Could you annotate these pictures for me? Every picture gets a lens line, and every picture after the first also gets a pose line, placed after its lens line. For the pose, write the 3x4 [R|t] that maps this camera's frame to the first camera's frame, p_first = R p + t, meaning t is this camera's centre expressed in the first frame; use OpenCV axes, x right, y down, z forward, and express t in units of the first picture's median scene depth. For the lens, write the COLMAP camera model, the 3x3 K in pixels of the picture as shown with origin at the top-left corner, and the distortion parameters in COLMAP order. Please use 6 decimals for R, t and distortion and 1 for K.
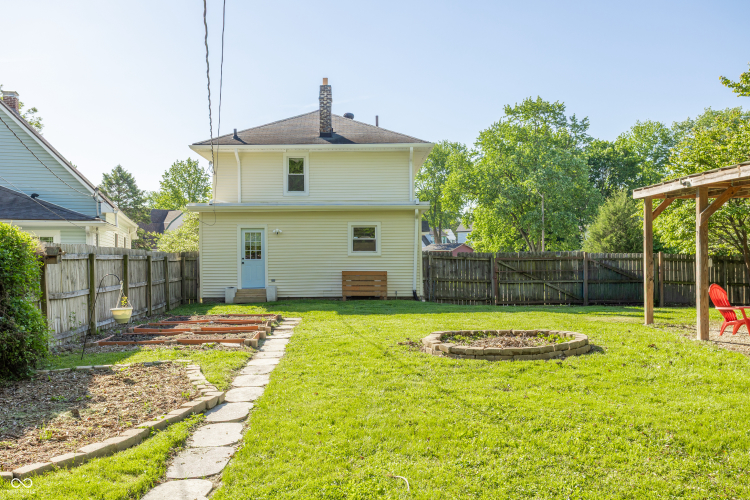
lens RADIAL K [[703.3, 0, 371.7], [0, 703.3, 254.4], [0, 0, 1]] dist [0.020932, 0.000000]
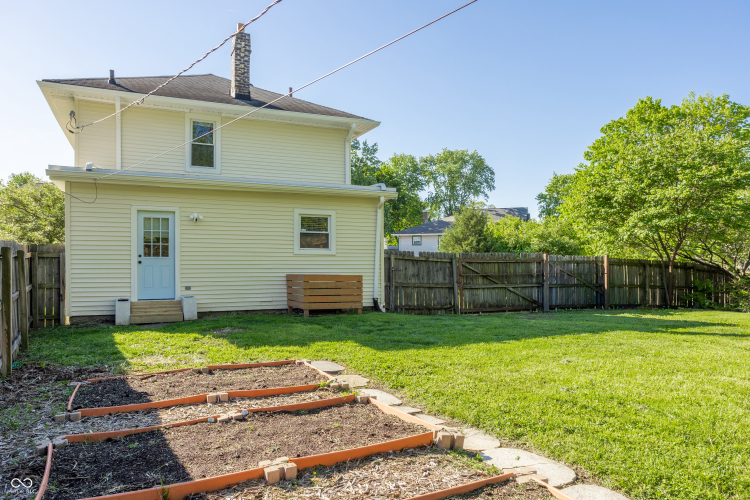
lens RADIAL K [[529.3, 0, 377.3], [0, 529.3, 257.9], [0, 0, 1]] dist [-0.002136, -0.001958]
pose [[0.913235, 0.011942, 0.407259, -0.180866], [-0.014603, 0.999888, 0.003426, 0.002936], [-0.407172, -0.009076, 0.913306, 0.449301]]
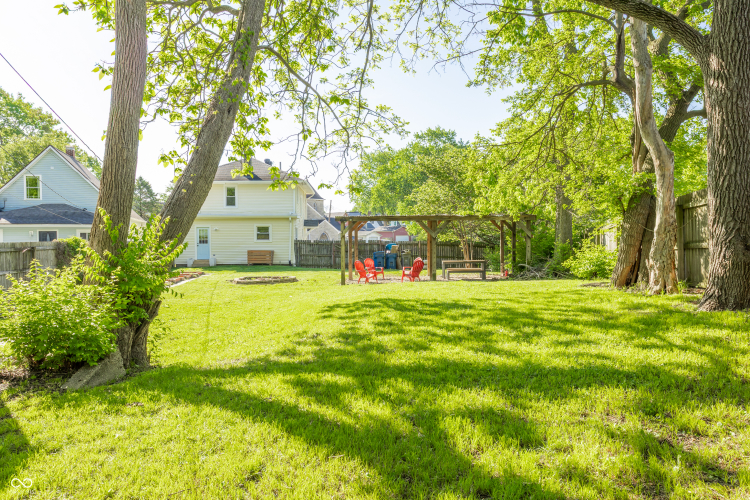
lens RADIAL K [[592.3, 0, 378.0], [0, 592.3, 243.2], [0, 0, 1]] dist [0.010990, 0.000960]
pose [[0.999770, 0.001260, 0.021397, 0.262026], [-0.001651, 0.999832, 0.018262, -0.024508], [-0.021371, -0.018293, 0.999604, -0.588329]]
